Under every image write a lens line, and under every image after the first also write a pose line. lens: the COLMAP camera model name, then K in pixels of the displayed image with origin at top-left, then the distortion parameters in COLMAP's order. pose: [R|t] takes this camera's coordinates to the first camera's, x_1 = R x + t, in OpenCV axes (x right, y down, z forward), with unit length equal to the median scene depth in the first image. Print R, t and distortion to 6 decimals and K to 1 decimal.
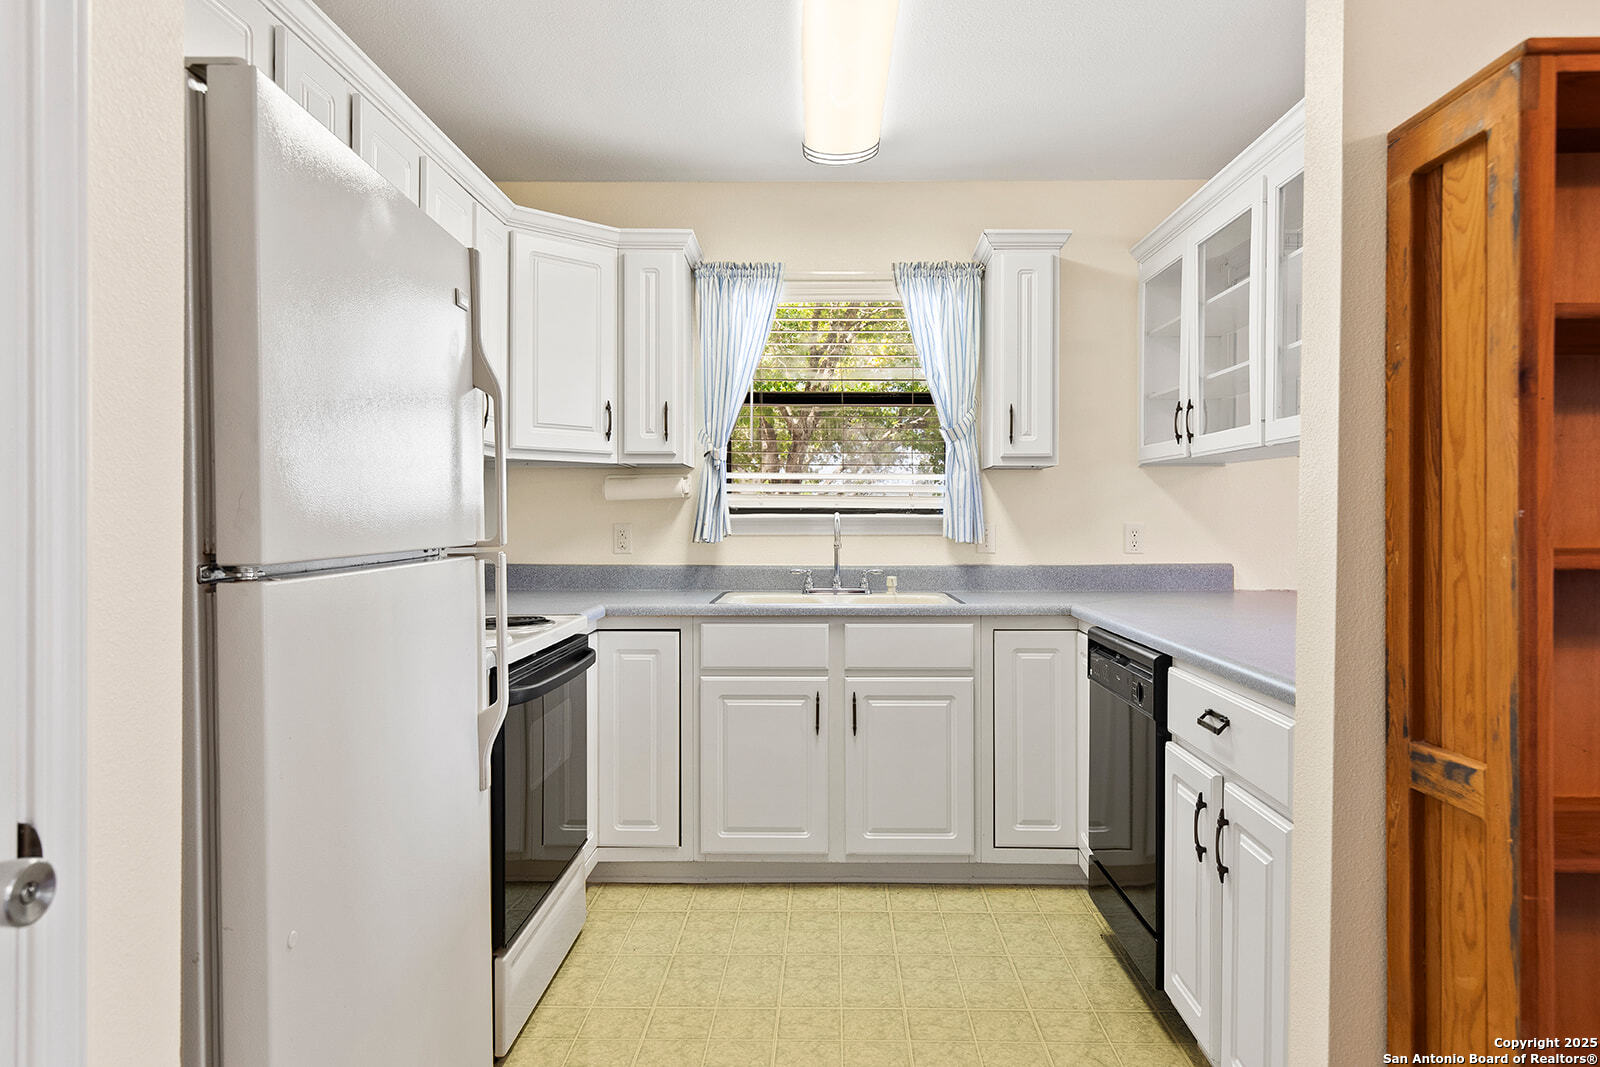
lens RADIAL K [[1032.4, 0, 807.3], [0, 1032.4, 511.9], [0, 0, 1]] dist [0.000330, -0.002038]
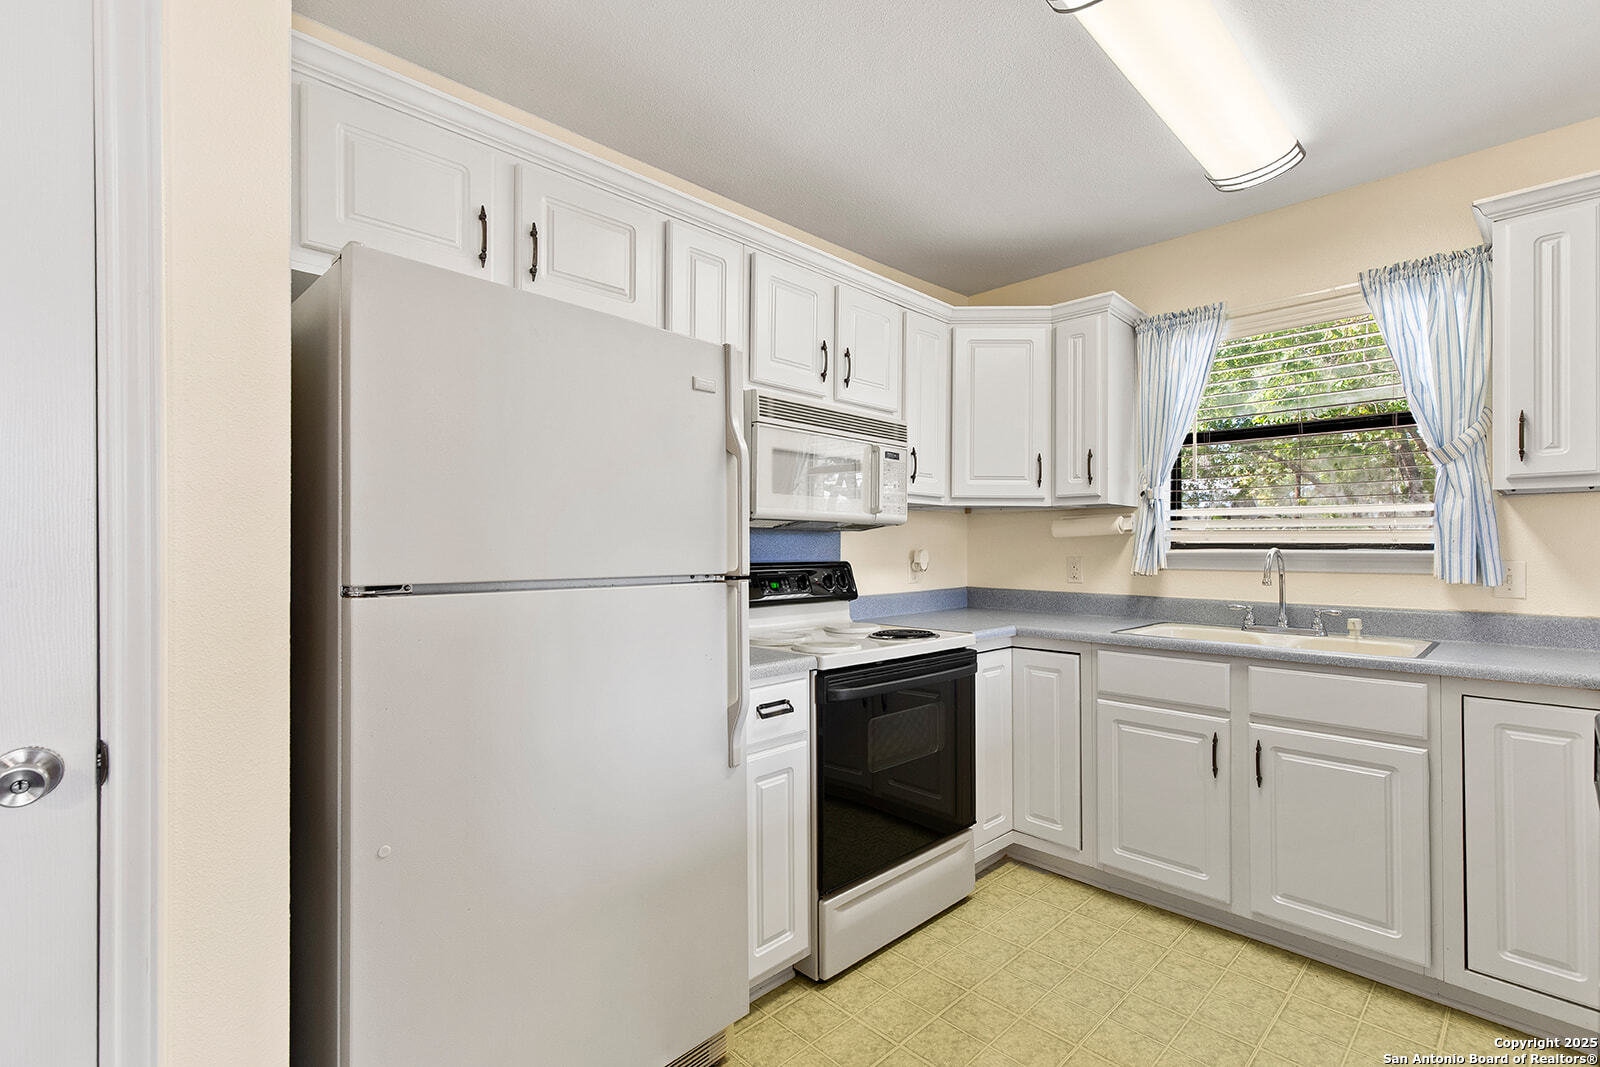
lens RADIAL K [[721.3, 0, 800.3], [0, 721.3, 540.5], [0, 0, 1]] dist [0.008357, -0.002972]
pose [[0.711344, -0.005776, -0.702820, 0.190603], [0.000445, 0.999970, -0.007768, -0.001414], [0.702844, 0.005213, 0.711325, 0.216032]]
